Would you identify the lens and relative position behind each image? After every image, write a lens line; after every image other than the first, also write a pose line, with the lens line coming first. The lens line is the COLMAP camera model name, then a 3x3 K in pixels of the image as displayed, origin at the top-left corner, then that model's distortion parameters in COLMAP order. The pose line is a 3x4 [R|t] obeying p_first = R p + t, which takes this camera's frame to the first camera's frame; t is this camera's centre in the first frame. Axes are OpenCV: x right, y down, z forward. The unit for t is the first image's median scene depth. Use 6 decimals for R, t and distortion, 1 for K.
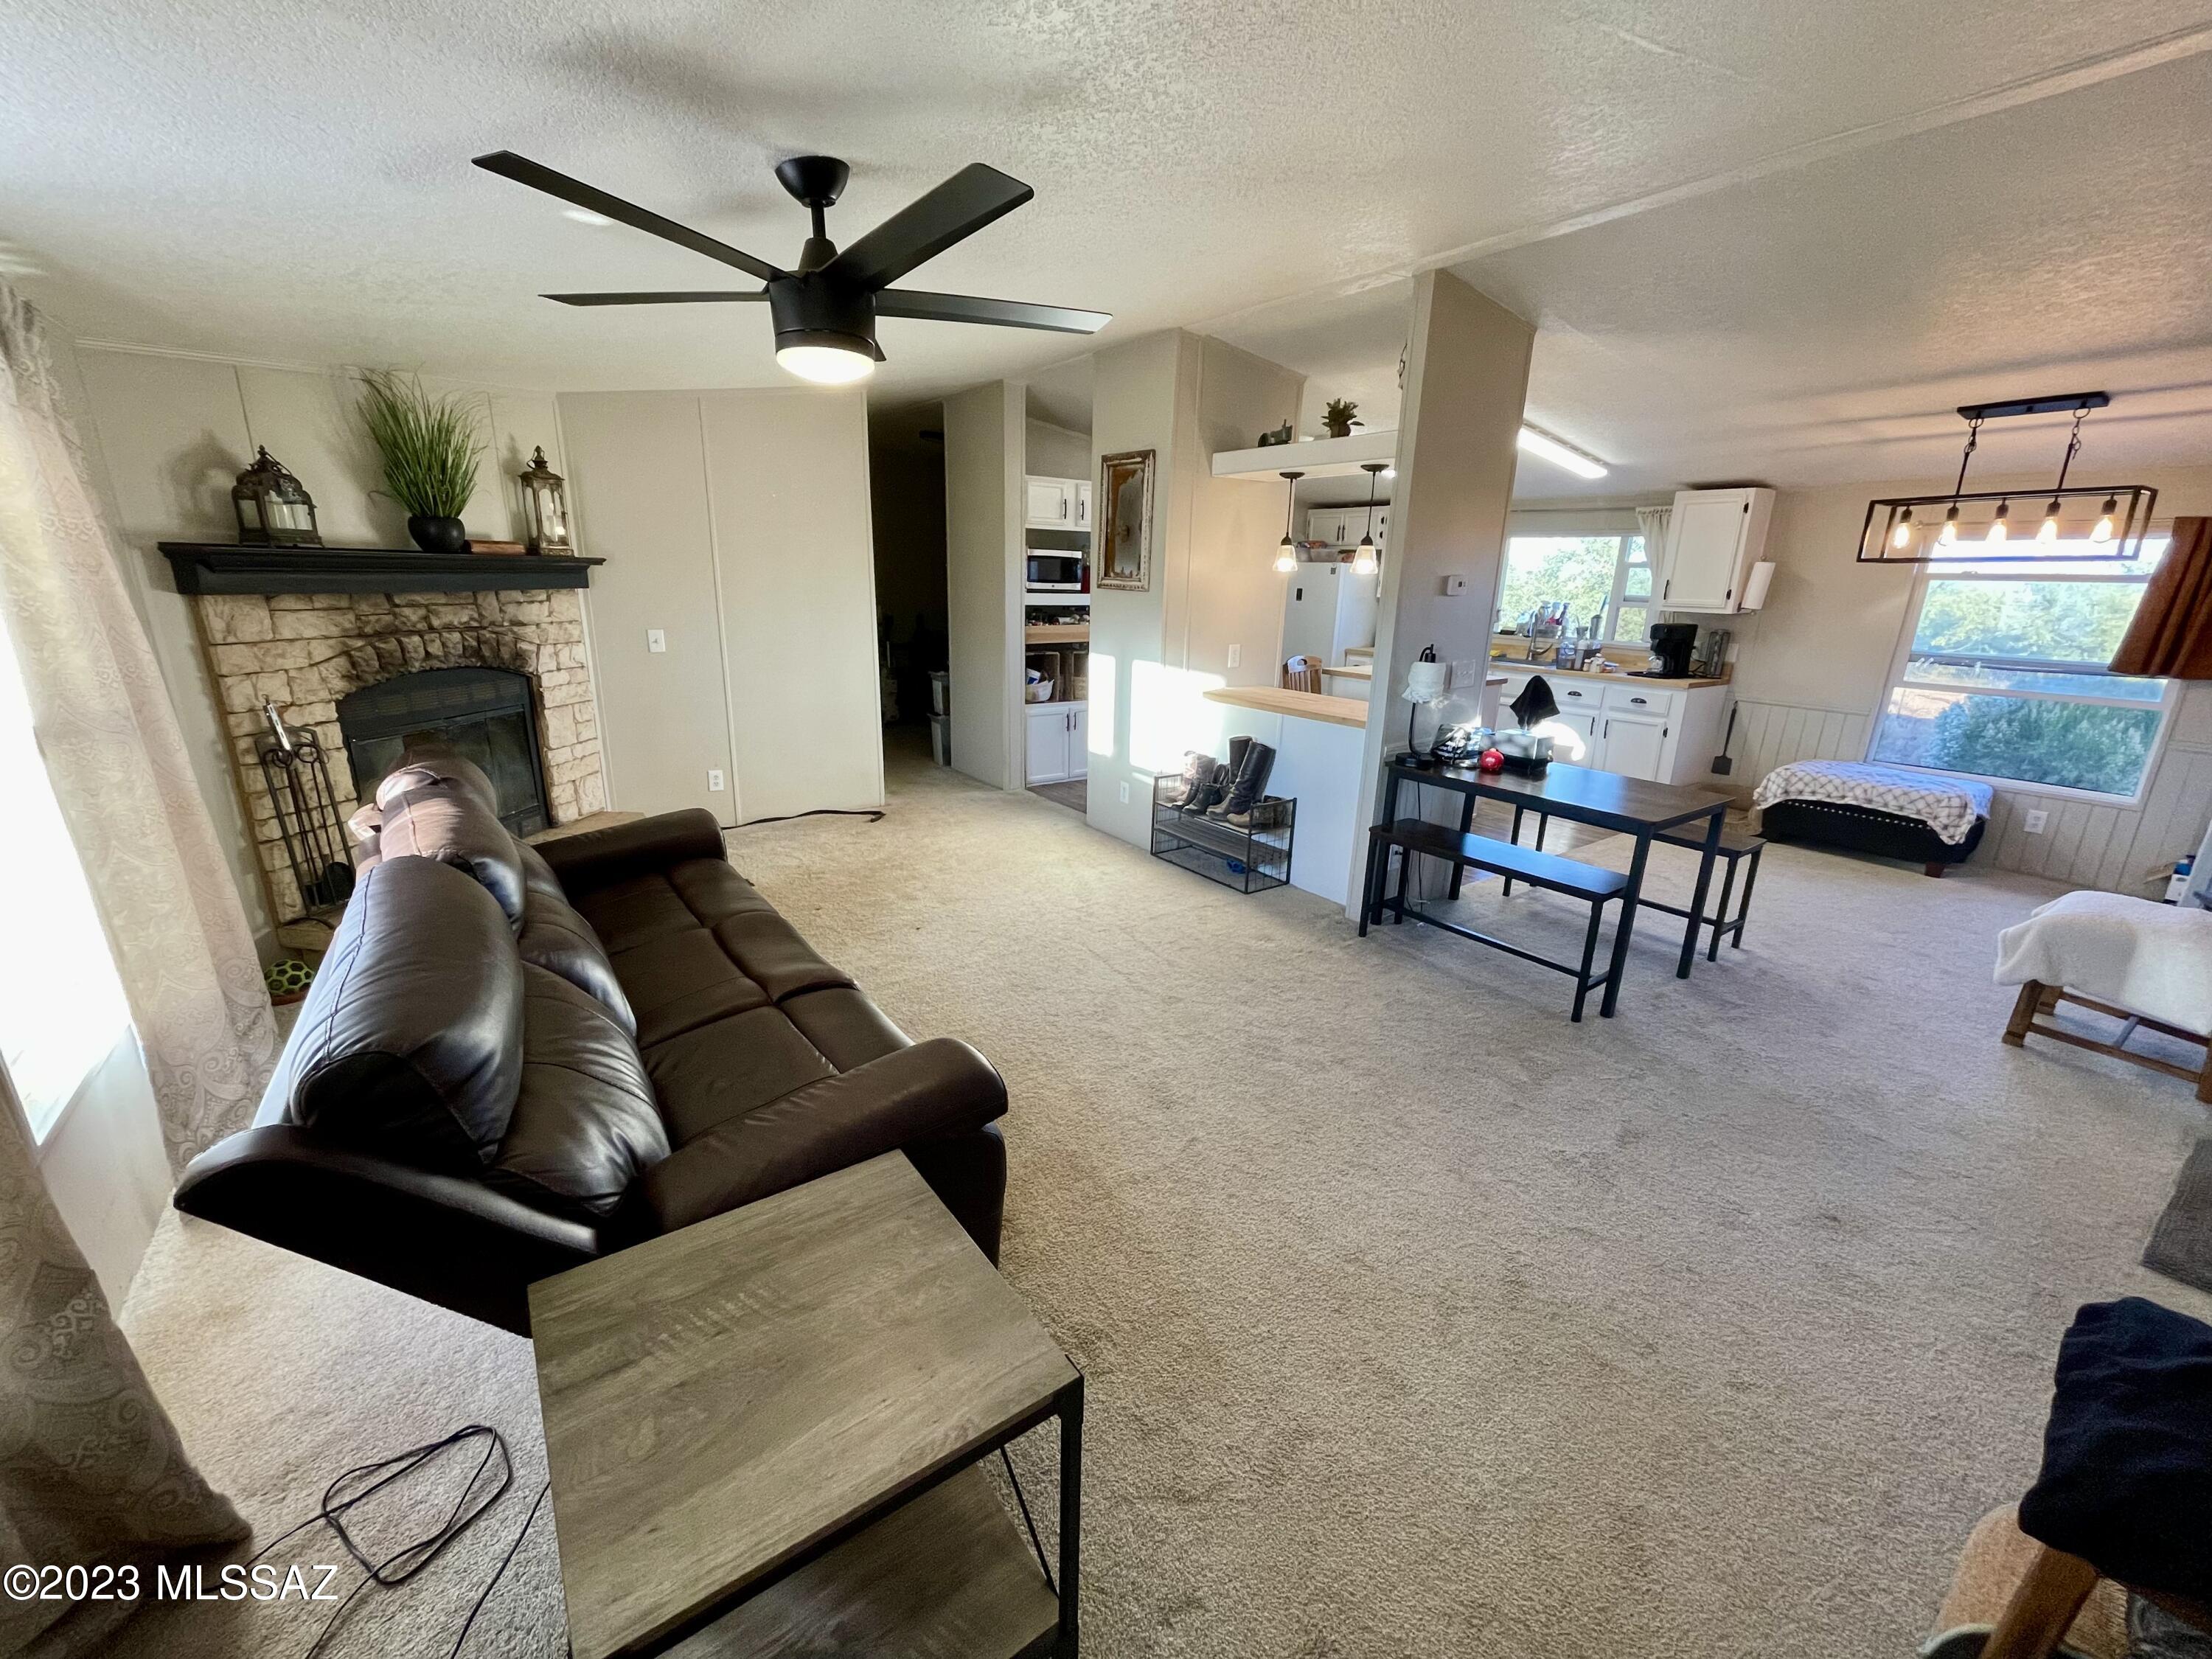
lens RADIAL K [[892.7, 0, 1095.2], [0, 892.7, 833.3], [0, 0, 1]] dist [-0.003071, 0.000868]
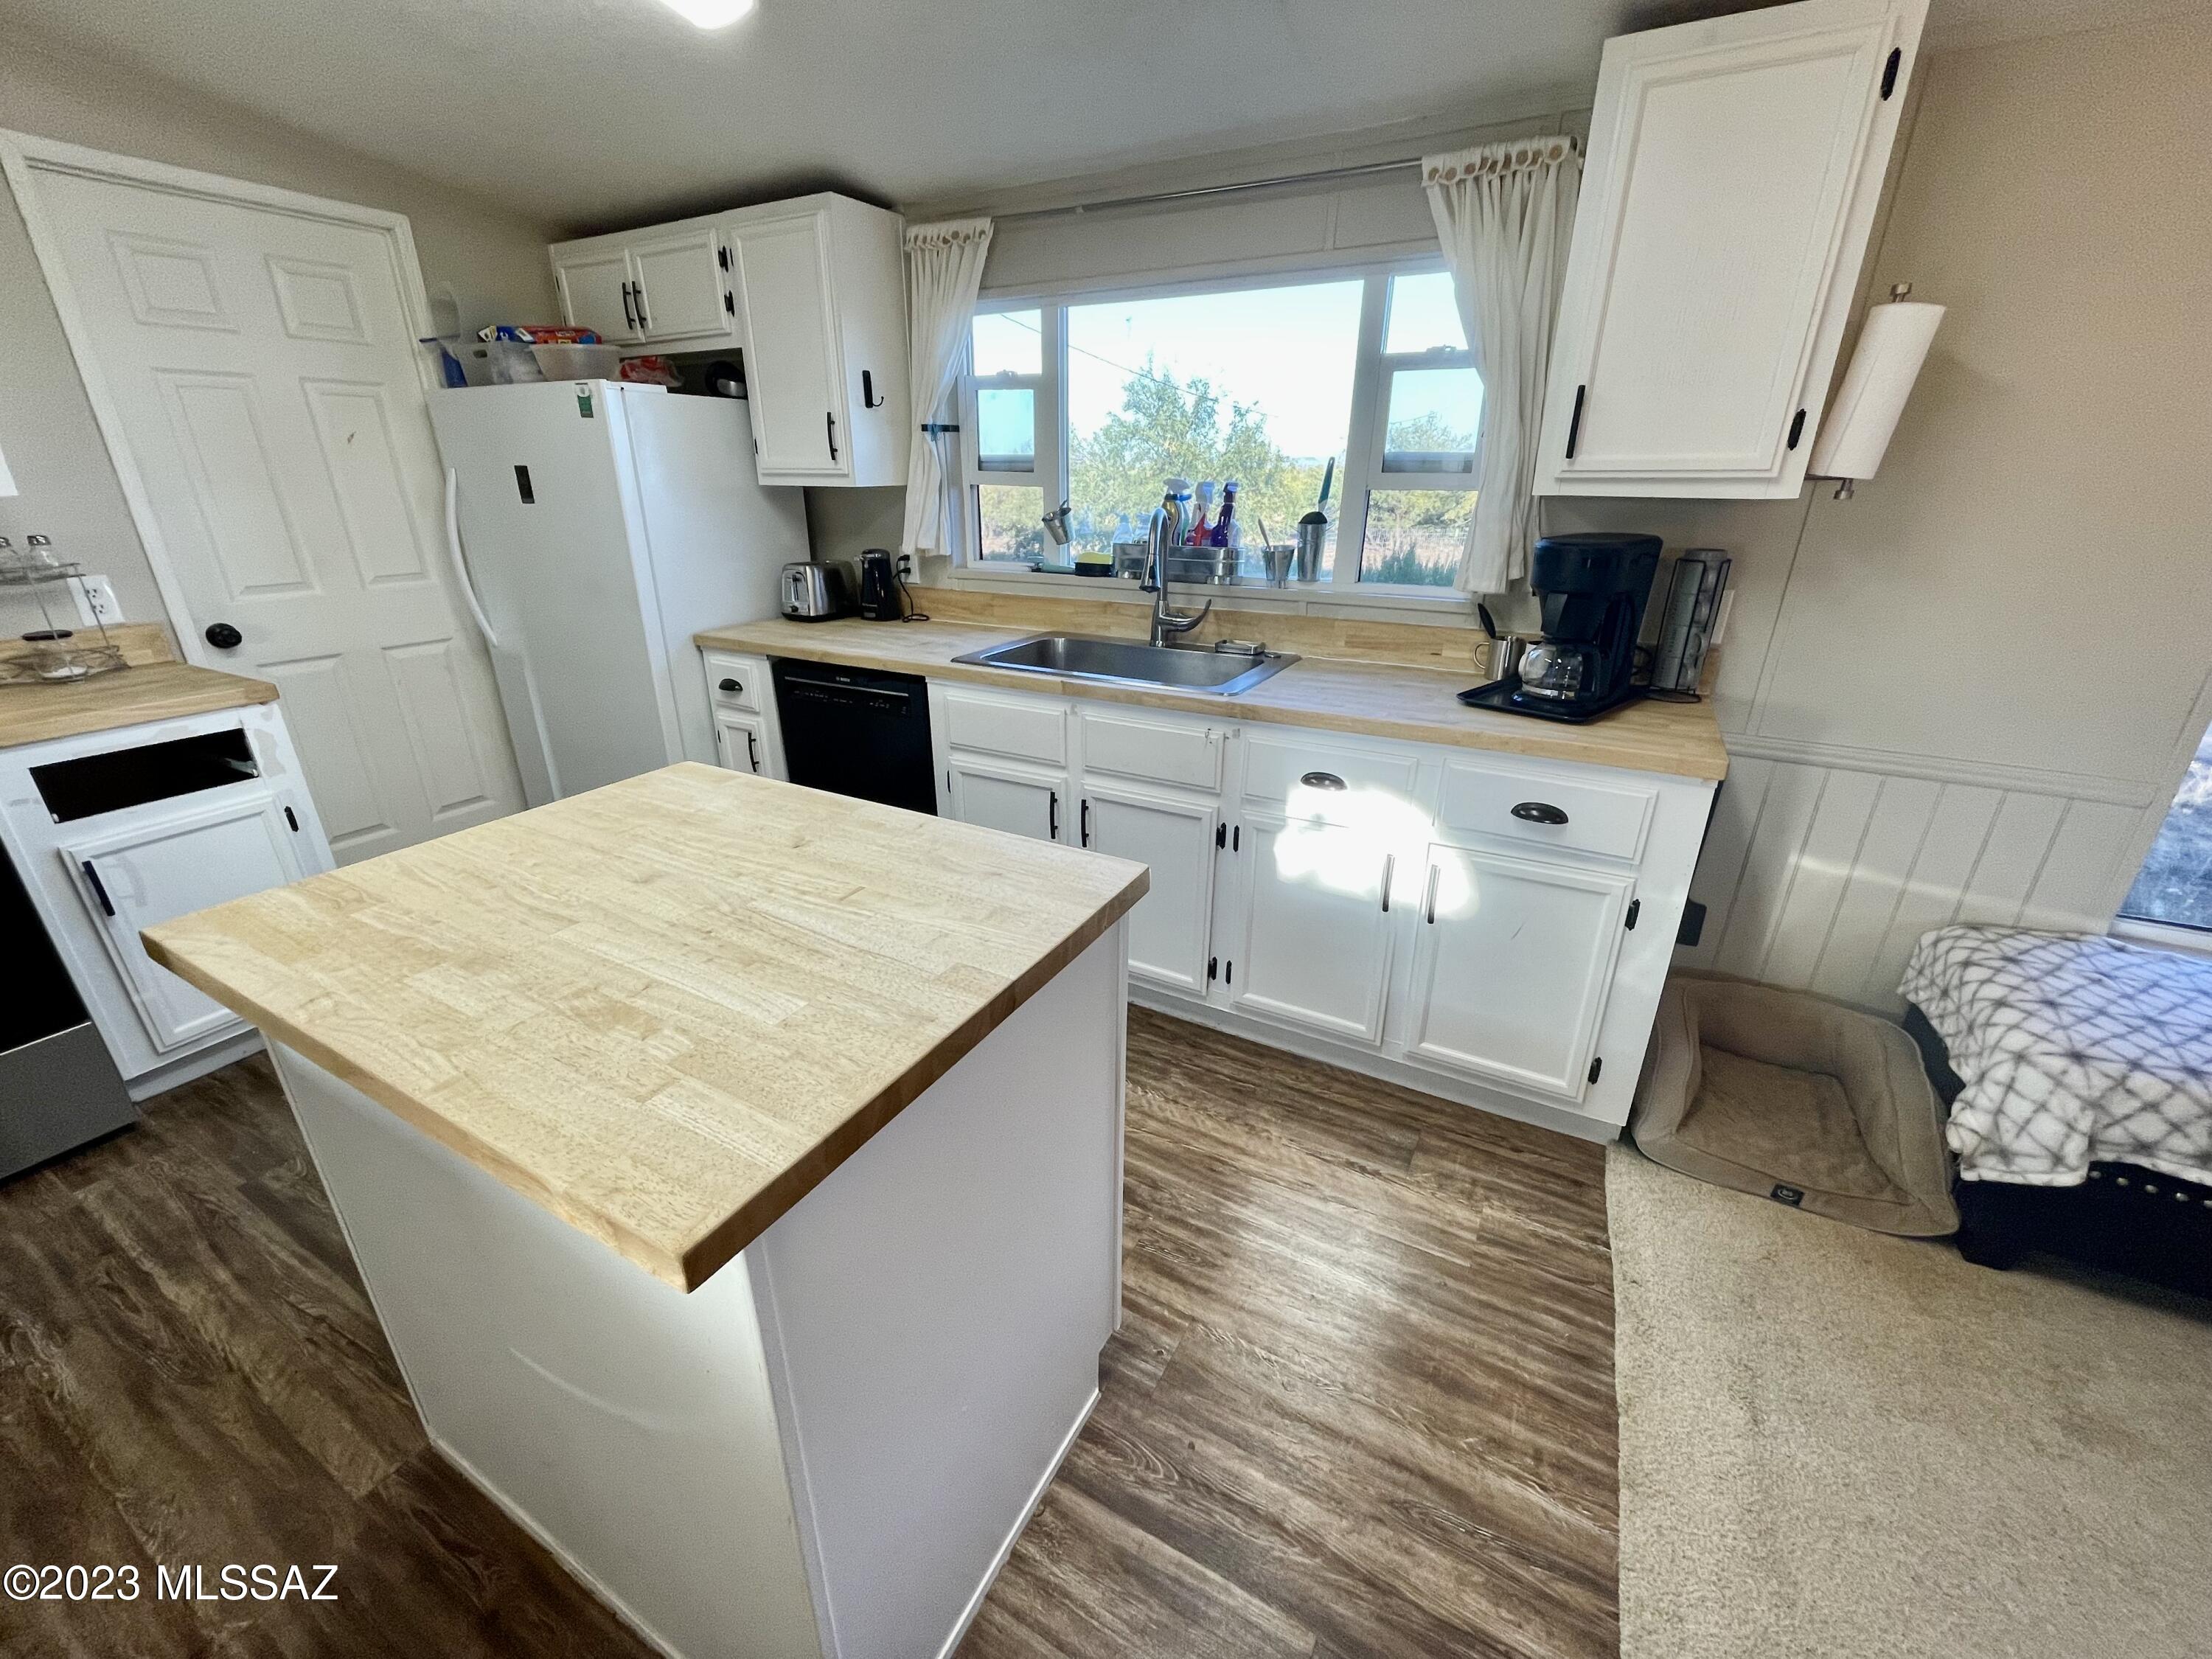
lens RADIAL K [[892.7, 0, 1096.1], [0, 892.7, 831.1], [0, 0, 1]] dist [-0.003071, 0.000868]
pose [[0.901917, -0.181622, 0.391866, 0.466117], [0.139847, 0.981214, 0.132902, -0.263212], [-0.408642, -0.065065, 0.910373, 1.027131]]
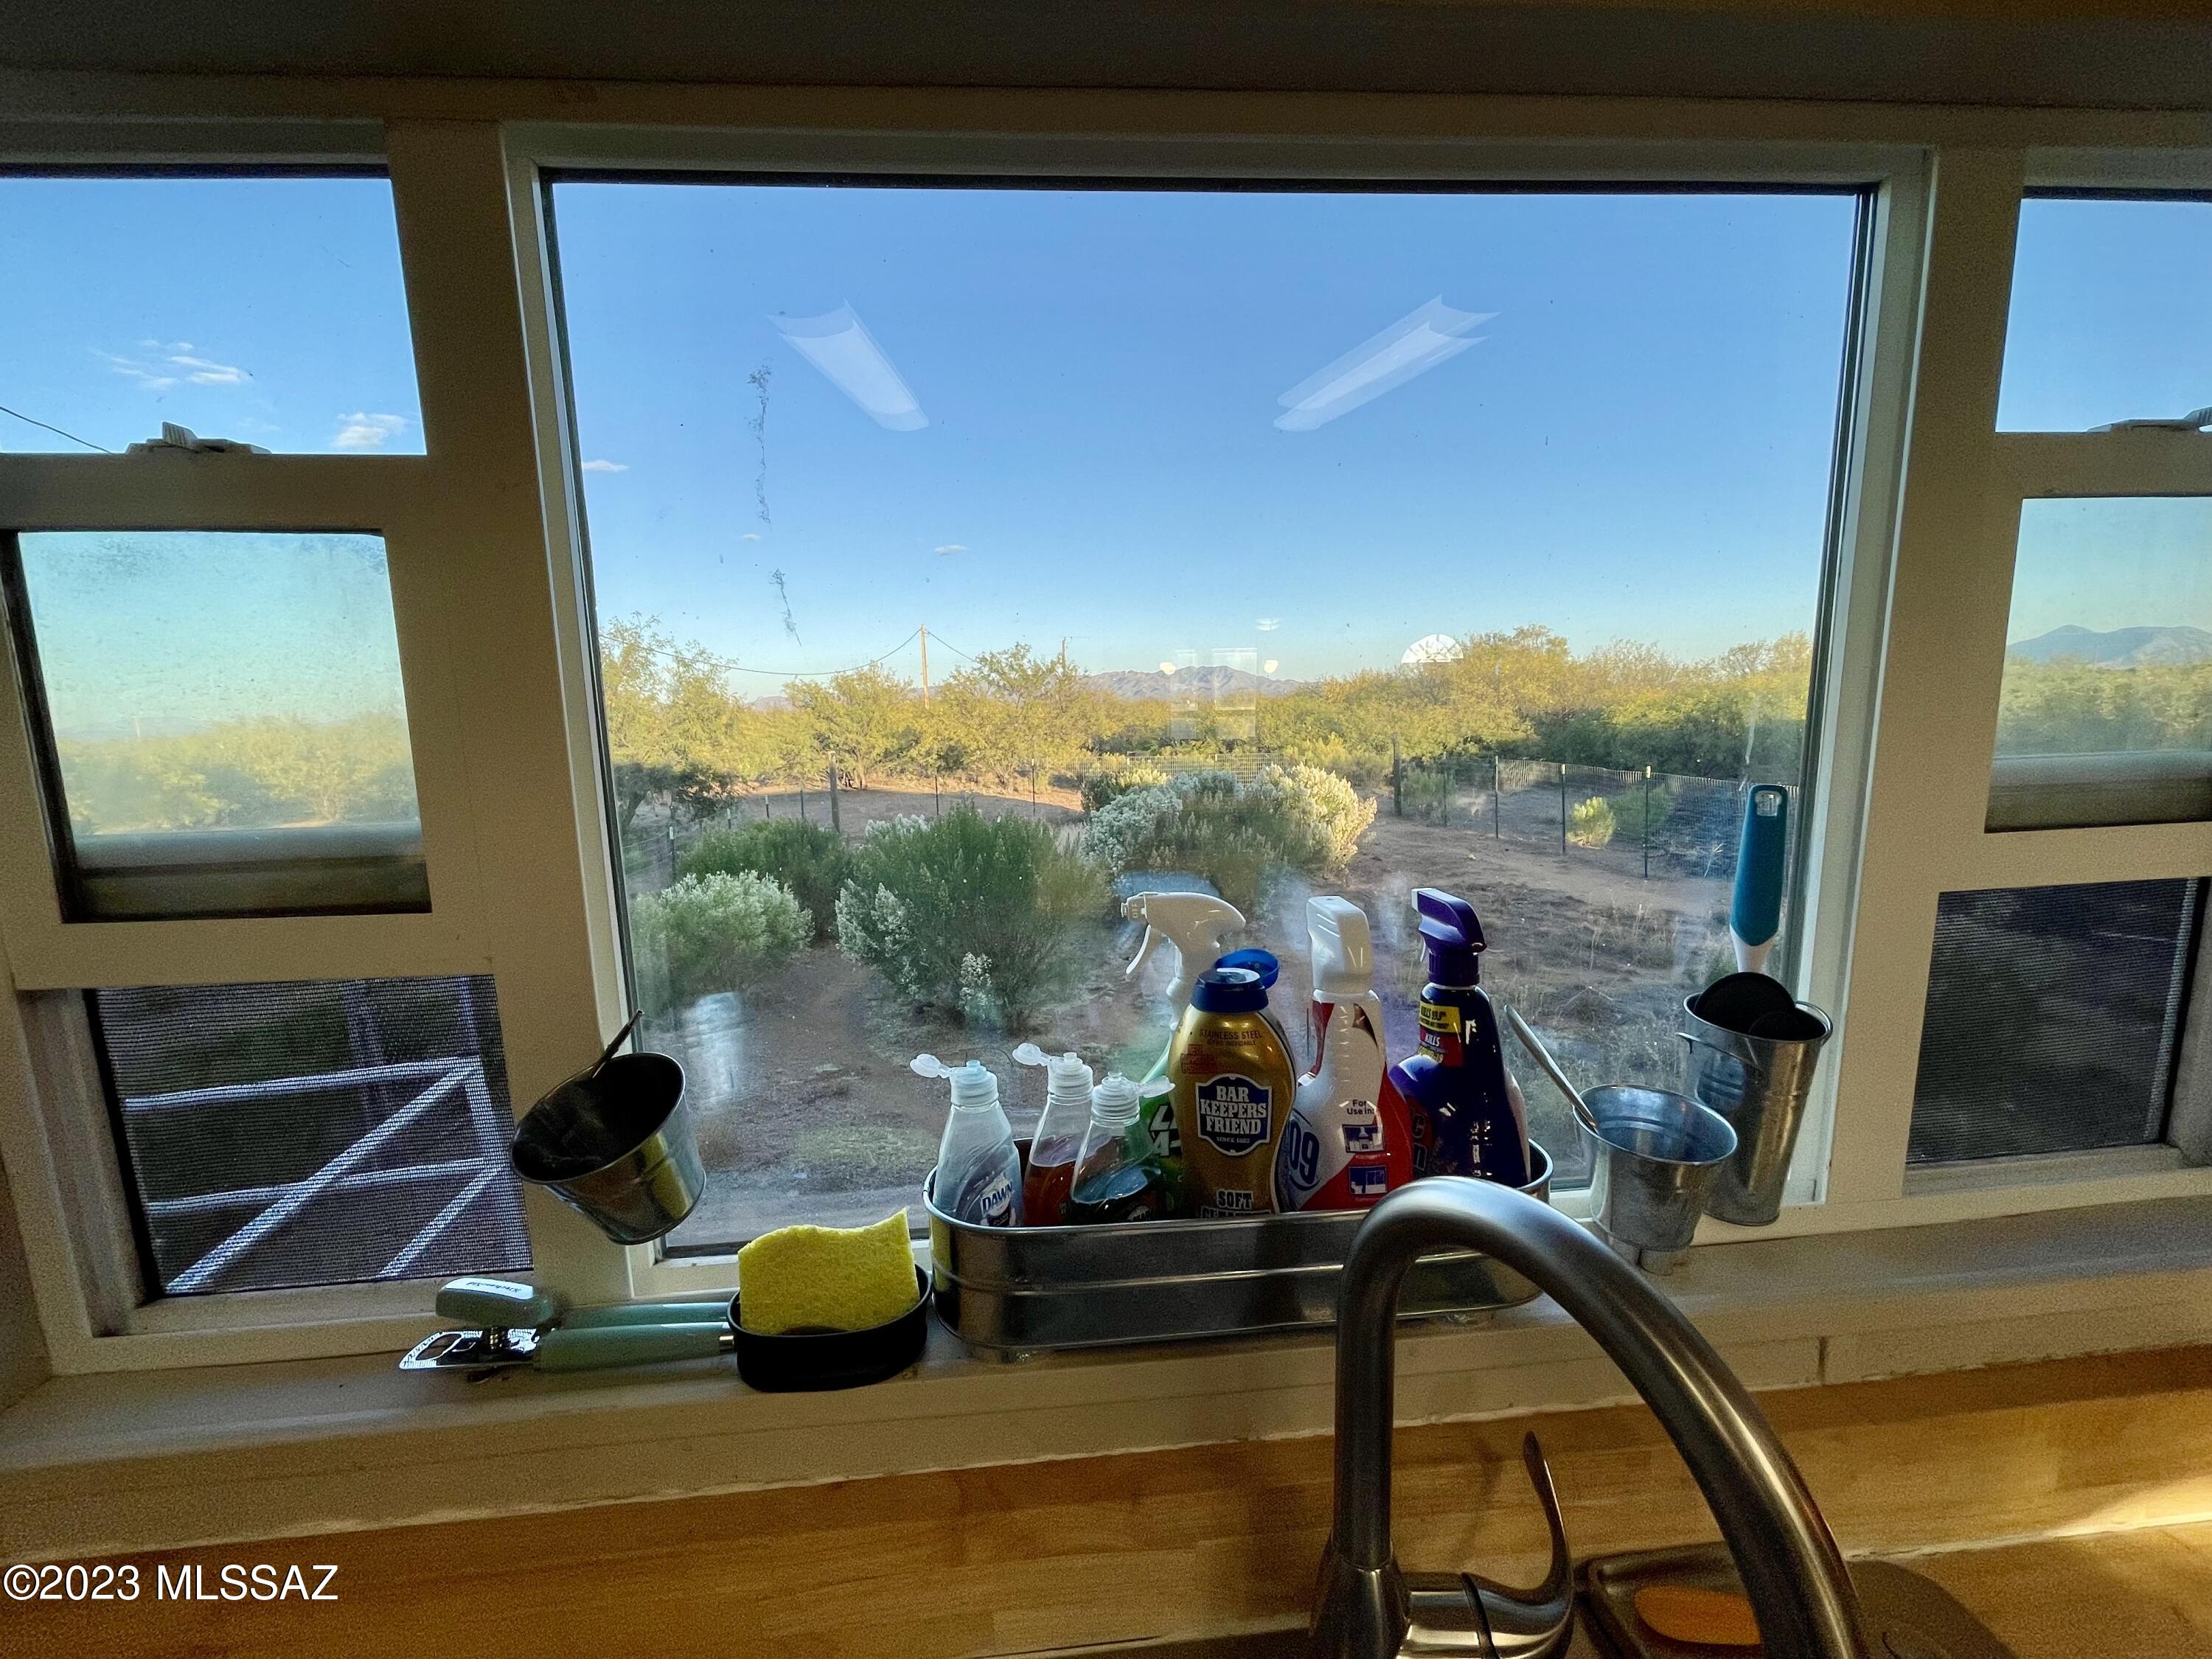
lens RADIAL K [[892.7, 0, 1076.7], [0, 892.7, 820.8], [0, 0, 1]] dist [-0.003071, 0.000868]
pose [[0.517793, -0.146879, 0.842803, 0.660462], [0.279679, 0.960083, -0.004509, -0.418388], [-0.808499, 0.238049, 0.538203, 1.483872]]
